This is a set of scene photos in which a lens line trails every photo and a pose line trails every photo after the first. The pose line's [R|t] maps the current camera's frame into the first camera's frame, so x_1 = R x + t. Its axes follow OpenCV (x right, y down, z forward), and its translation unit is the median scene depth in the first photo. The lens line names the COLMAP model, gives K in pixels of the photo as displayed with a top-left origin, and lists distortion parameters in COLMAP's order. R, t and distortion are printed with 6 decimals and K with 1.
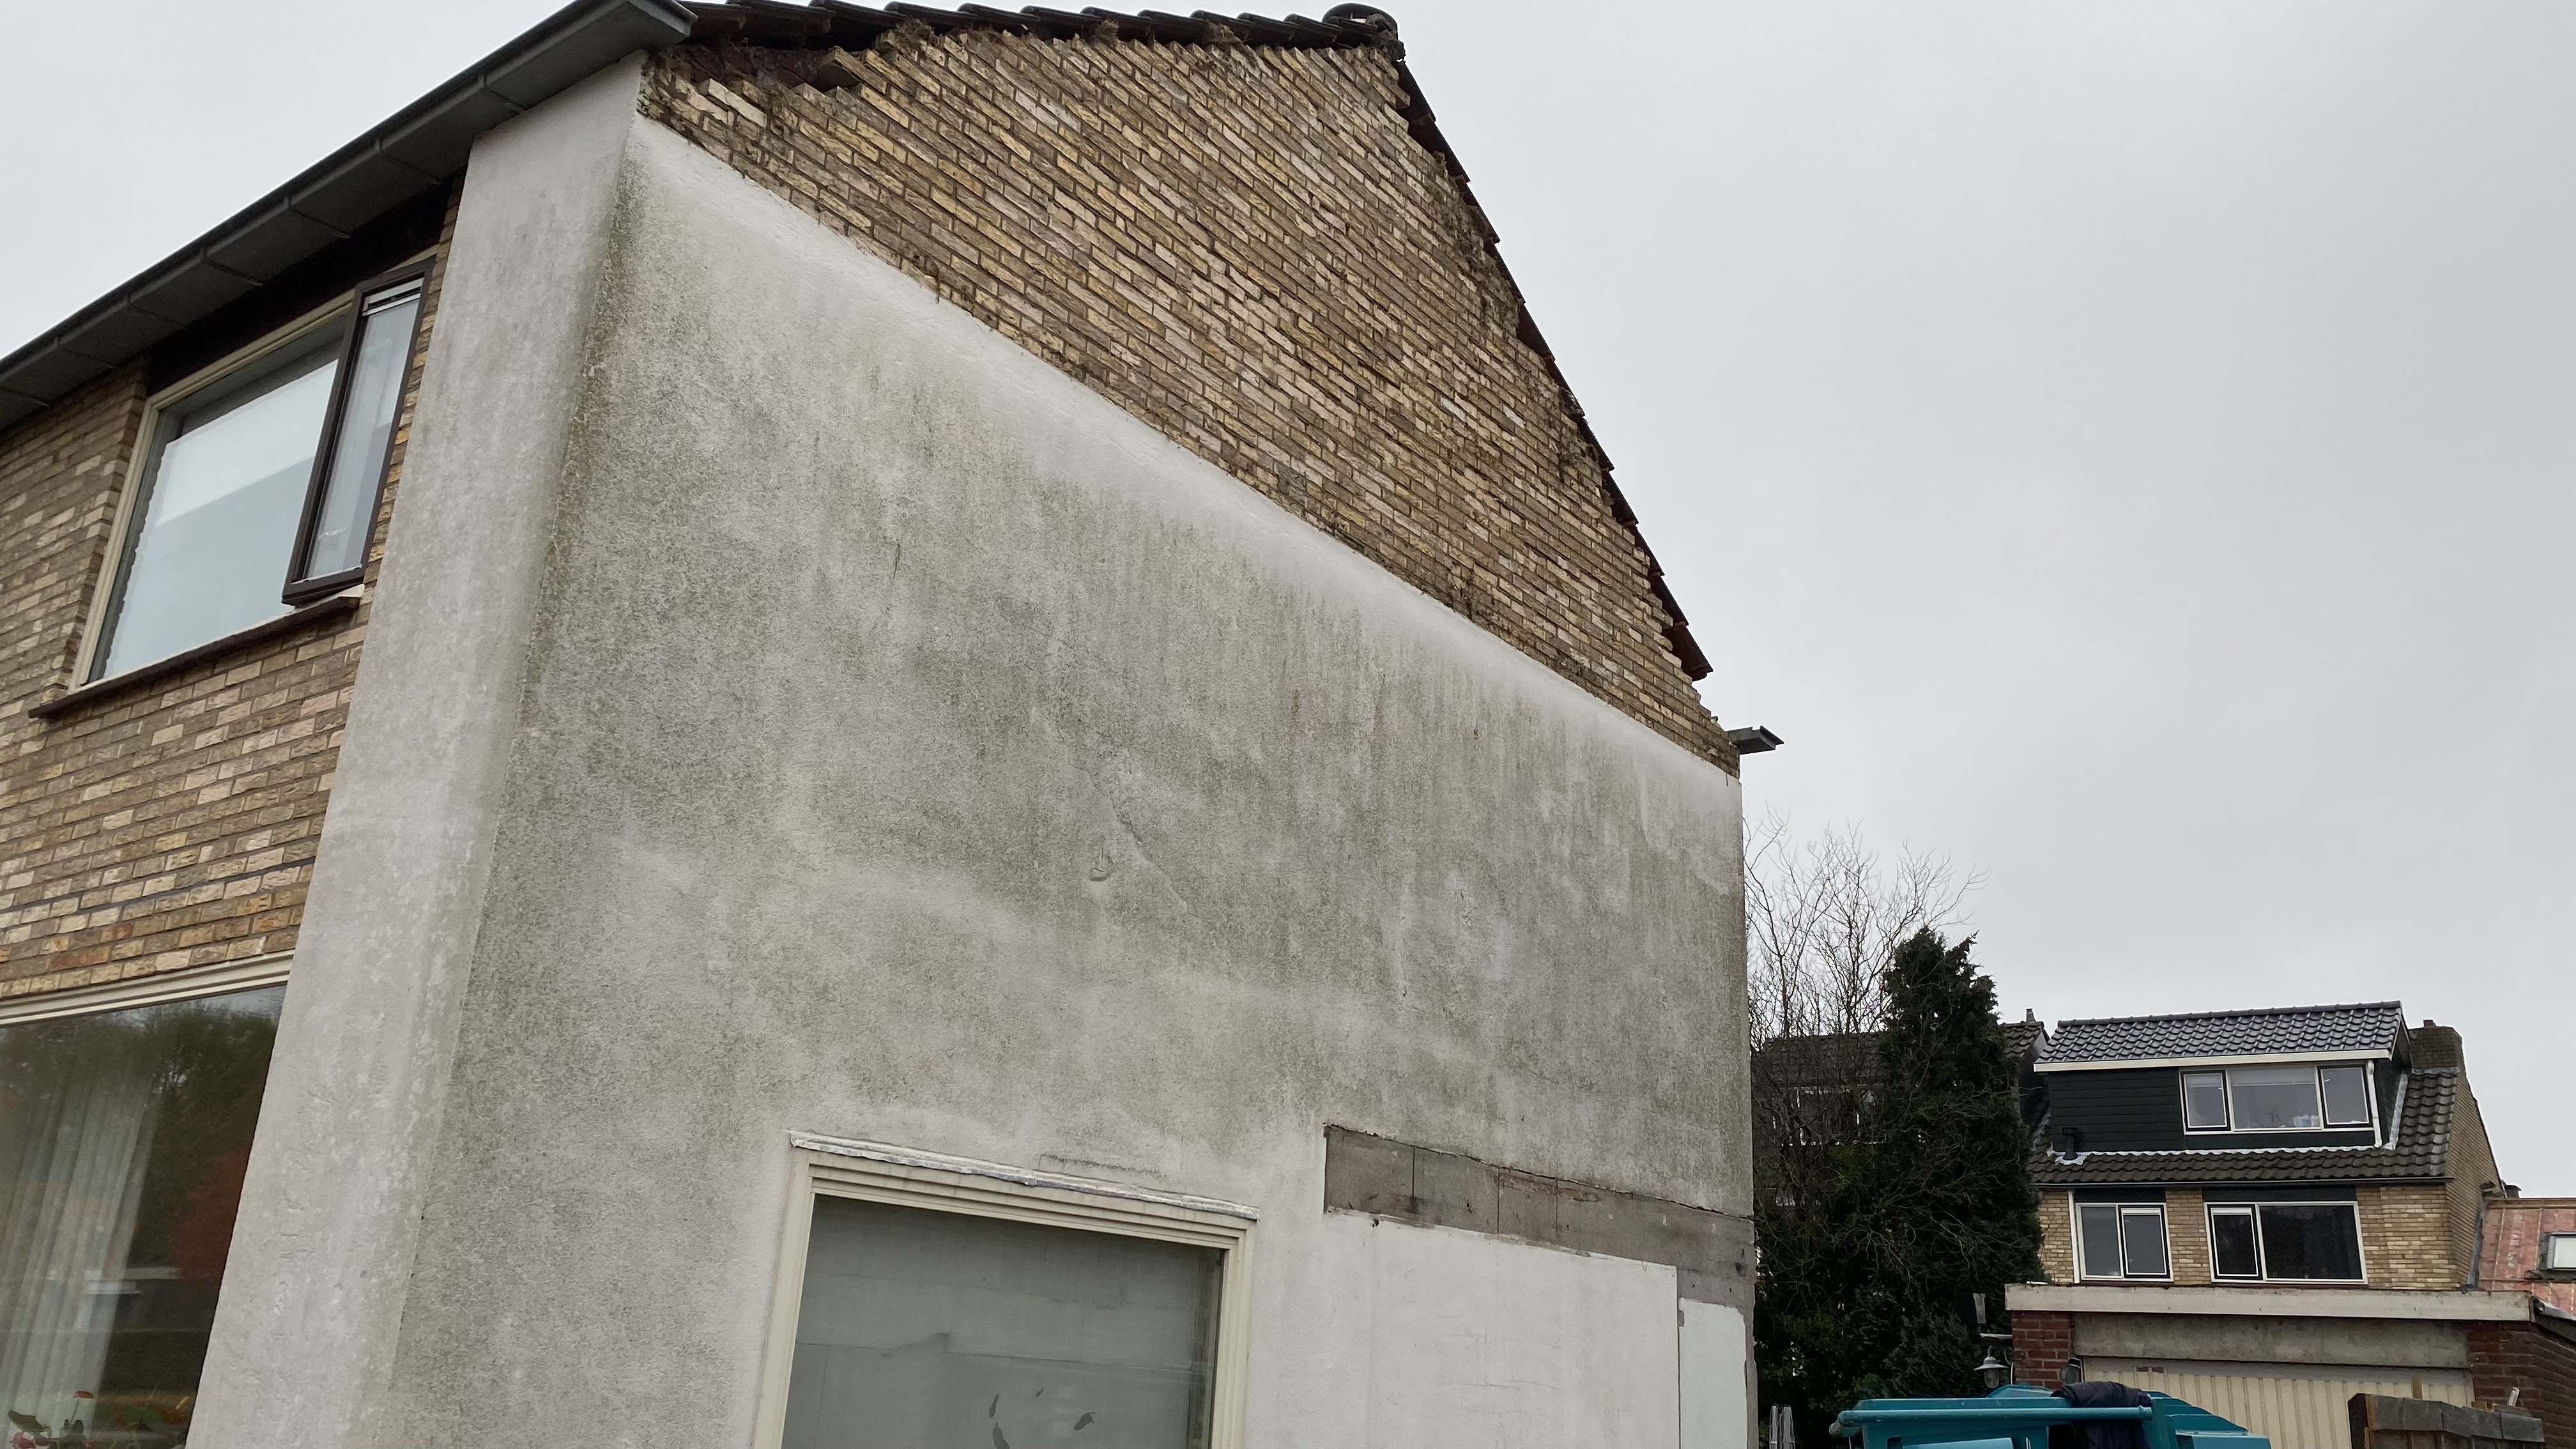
lens RADIAL K [[1977.2, 0, 1308.7], [0, 1977.2, 698.6], [0, 0, 1]] dist [0.051811, -0.059691]
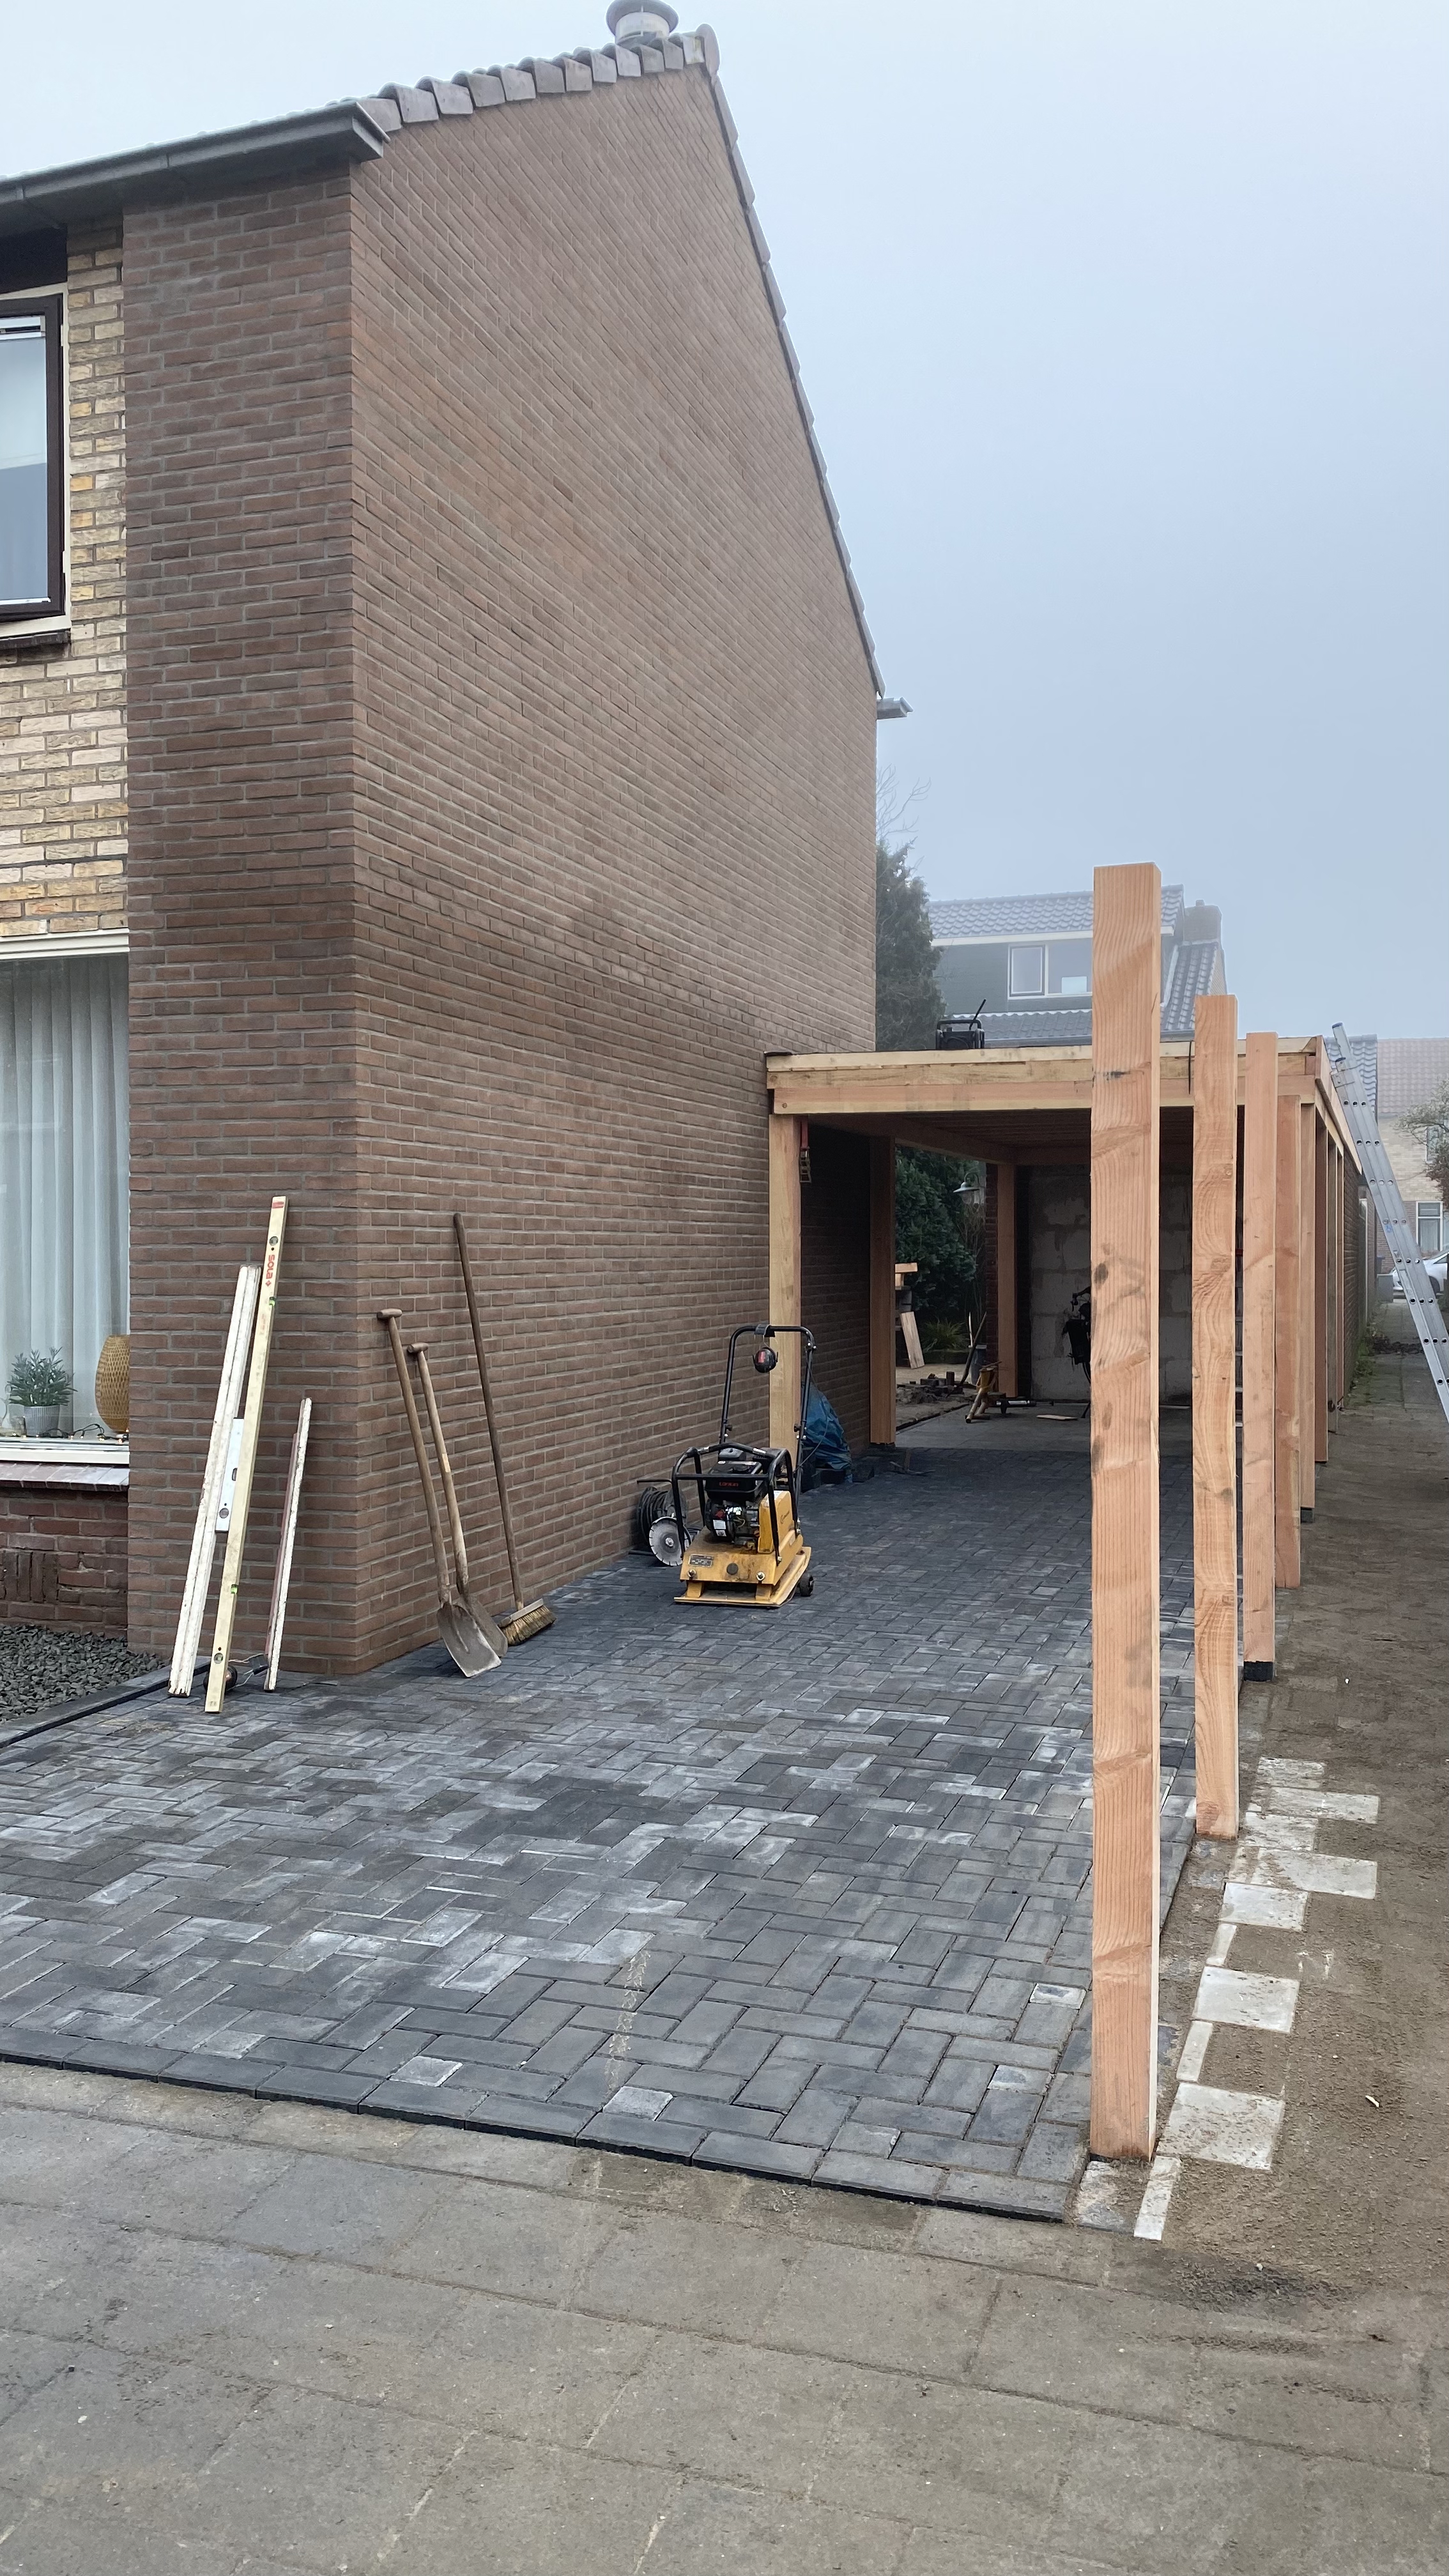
lens RADIAL K [[1990.4, 0, 721.9], [0, 1990.4, 1268.9], [0, 0, 1]] dist [0.004536, 0.001726]
pose [[0.950885, -0.055560, 0.304518, -0.407744], [-0.053006, 0.940004, 0.337020, -0.096443], [-0.304973, -0.336609, 0.890890, -0.263703]]
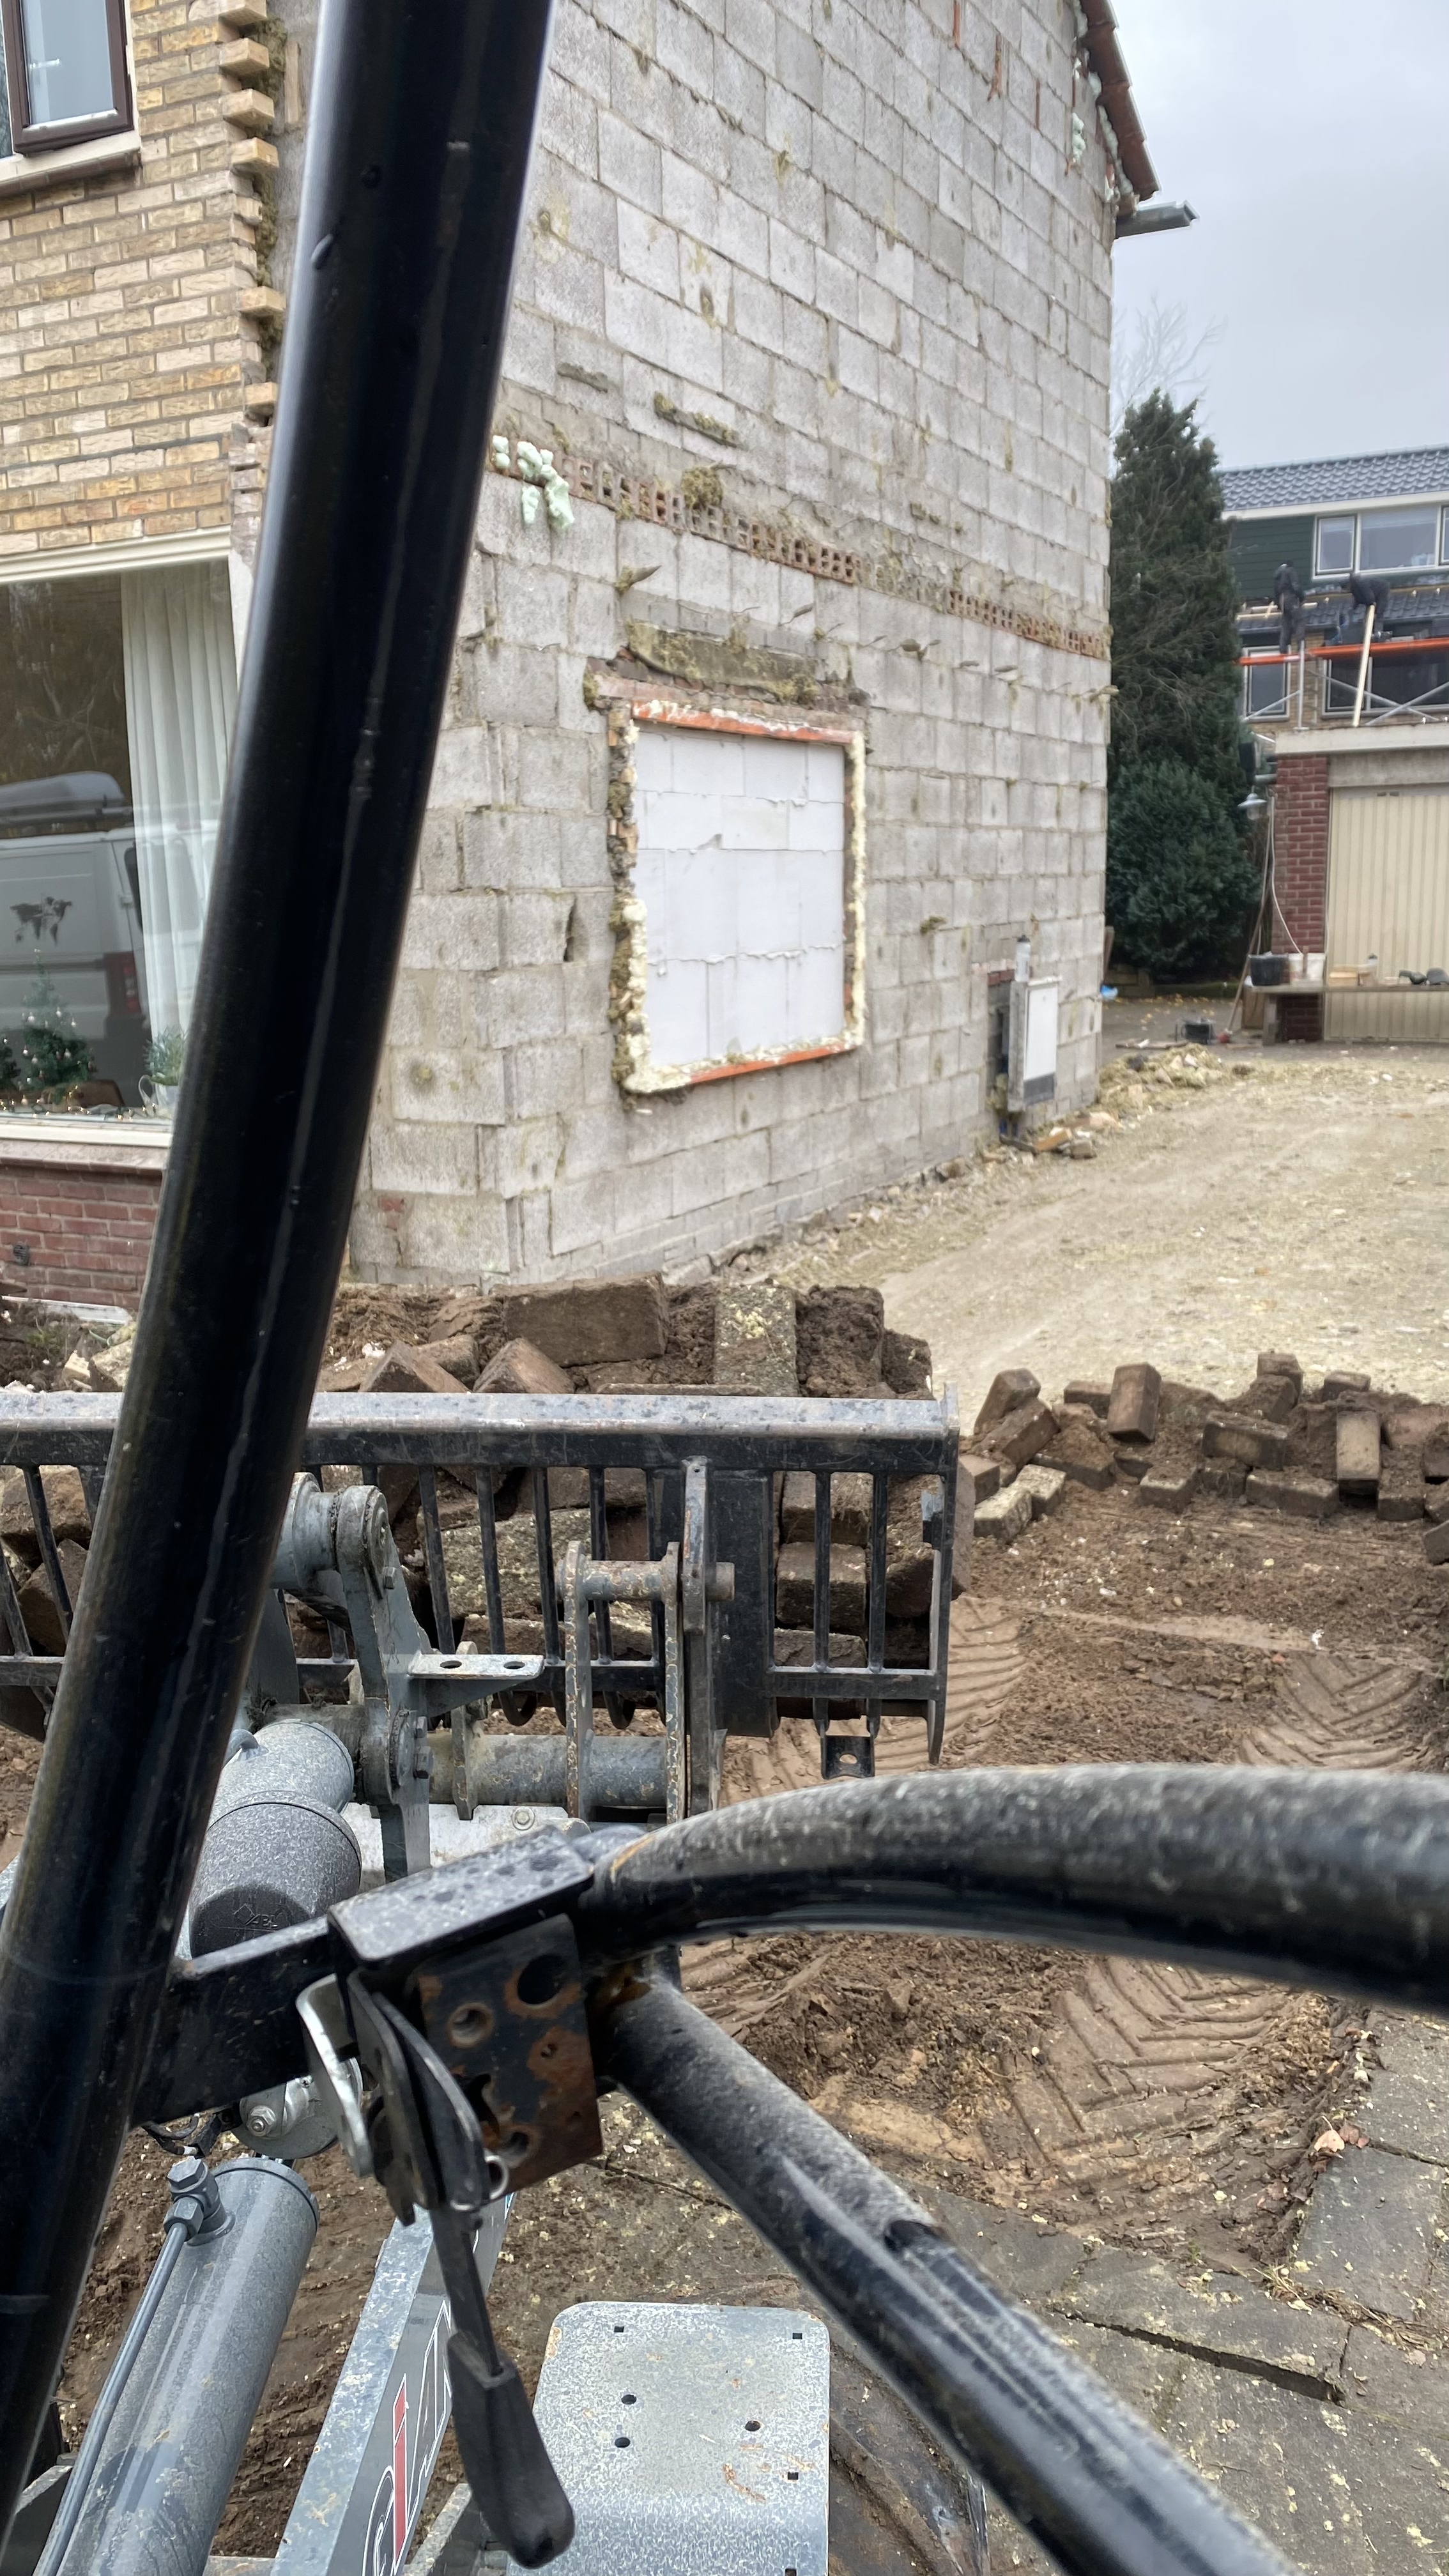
lens RADIAL K [[1994.3, 0, 712.4], [0, 1994.3, 1279.1], [0, 0, 1]] dist [0.009427, -0.001122]
pose [[0.982754, -0.106042, 0.151494, -0.338491], [0.013247, 0.857508, 0.514300, -0.065499], [-0.184445, -0.503423, 0.844124, -0.147684]]
